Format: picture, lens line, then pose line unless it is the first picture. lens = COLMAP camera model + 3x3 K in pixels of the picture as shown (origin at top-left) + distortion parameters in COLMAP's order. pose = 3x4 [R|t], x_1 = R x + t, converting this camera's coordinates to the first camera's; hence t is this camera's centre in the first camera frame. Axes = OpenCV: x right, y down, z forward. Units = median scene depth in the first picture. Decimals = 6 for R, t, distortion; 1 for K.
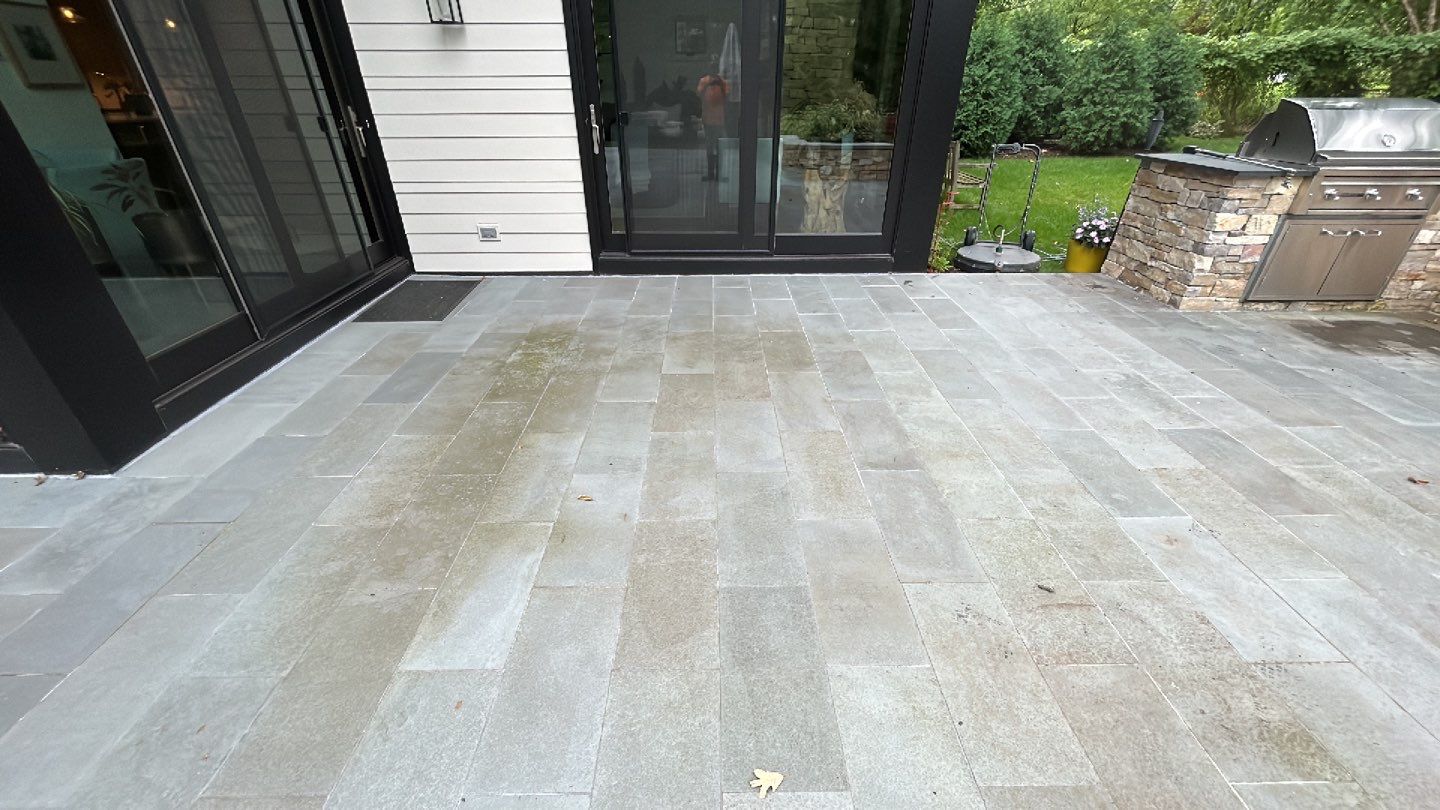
lens RADIAL K [[559.4, 0, 716.6], [0, 559.4, 407.0], [0, 0, 1]] dist [-0.003159, 0.000487]
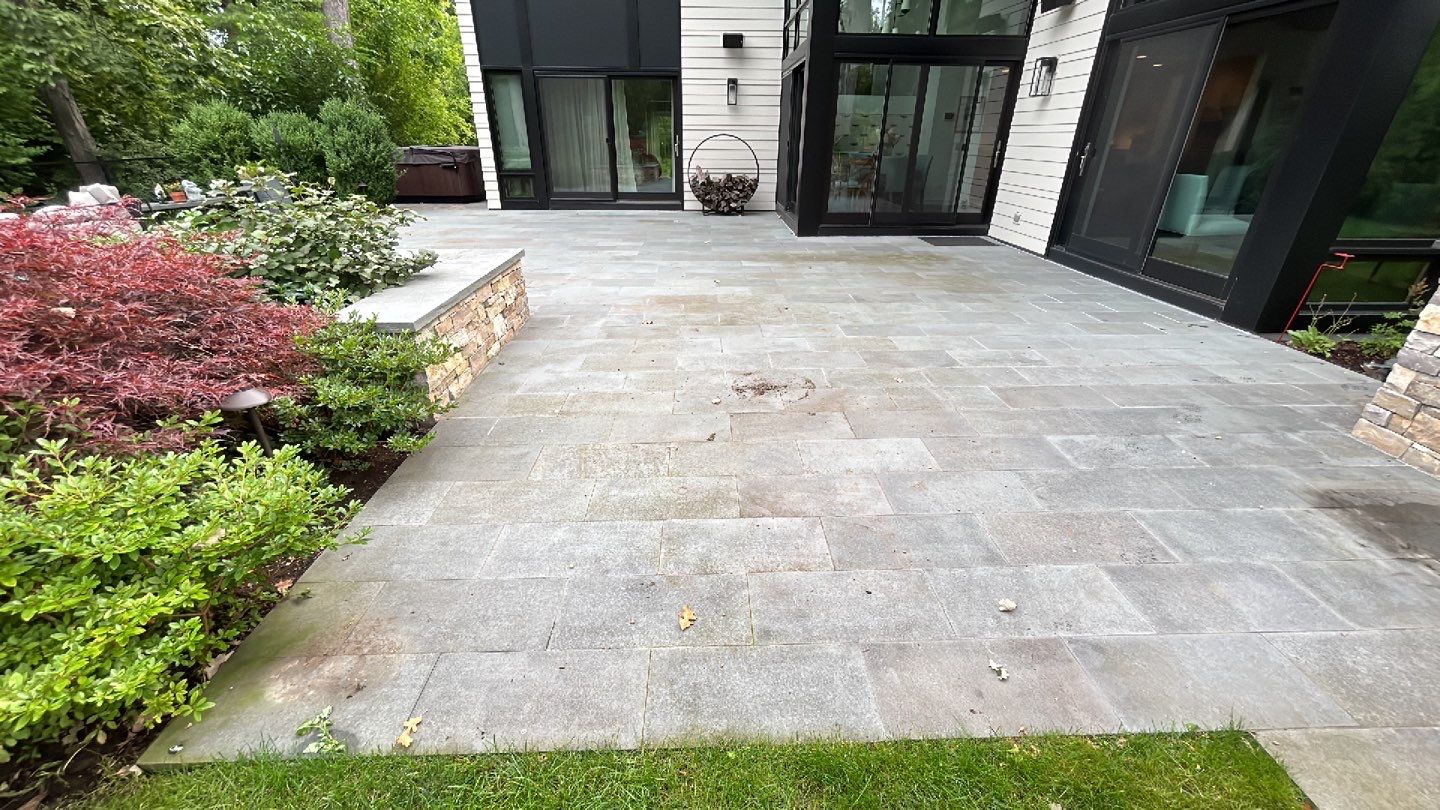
lens RADIAL K [[559.4, 0, 718.1], [0, 559.4, 403.8], [0, 0, 1]] dist [-0.003159, 0.000487]
pose [[0.012672, 0.435376, -0.900160, 1.429104], [-0.506871, 0.778795, 0.369540, -0.060976], [0.861929, 0.451582, 0.230548, 0.143806]]
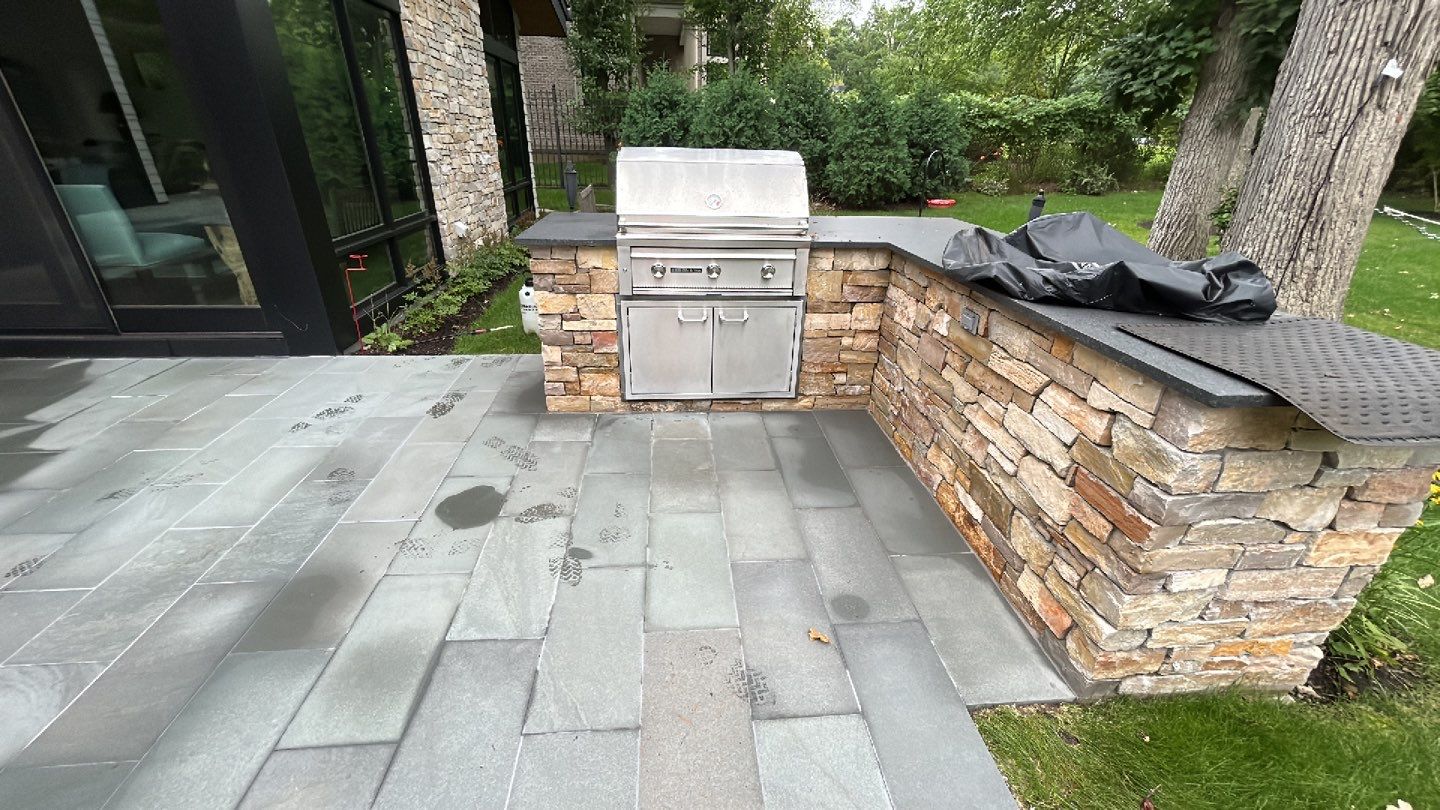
lens RADIAL K [[559.4, 0, 718.7], [0, 559.4, 403.4], [0, 0, 1]] dist [-0.003159, 0.000487]
pose [[0.996891, -0.008912, 0.078293, 1.003346], [0.014873, 0.997005, -0.075888, -0.123549], [-0.077382, 0.076817, 0.994038, 0.217735]]
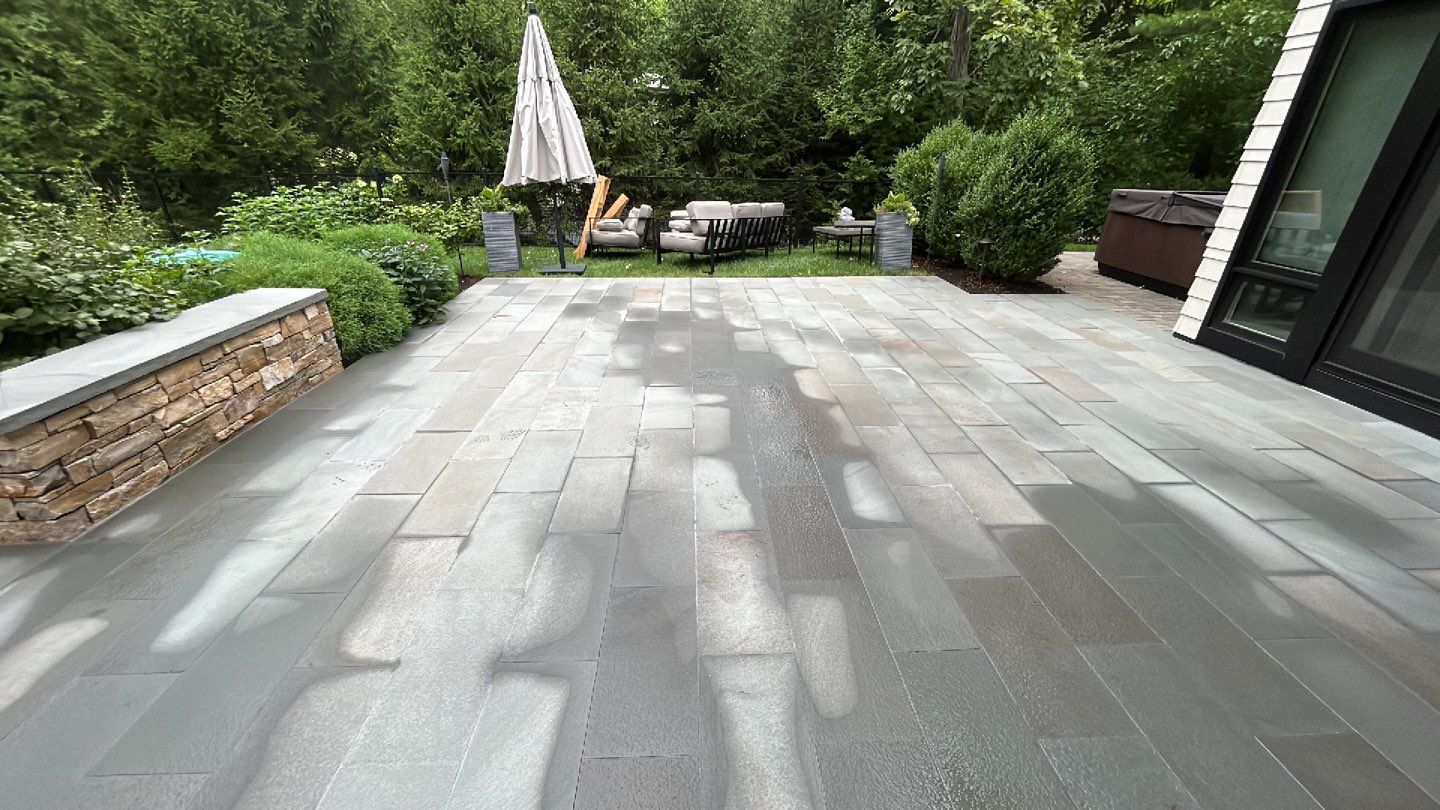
lens RADIAL K [[559.4, 0, 716.7], [0, 559.4, 404.6], [0, 0, 1]] dist [-0.003159, 0.000487]
pose [[-0.999475, -0.003820, -0.032175, -0.294883], [-0.028610, 0.570178, 0.821023, -0.132197], [0.015209, 0.821512, -0.569988, 0.209198]]
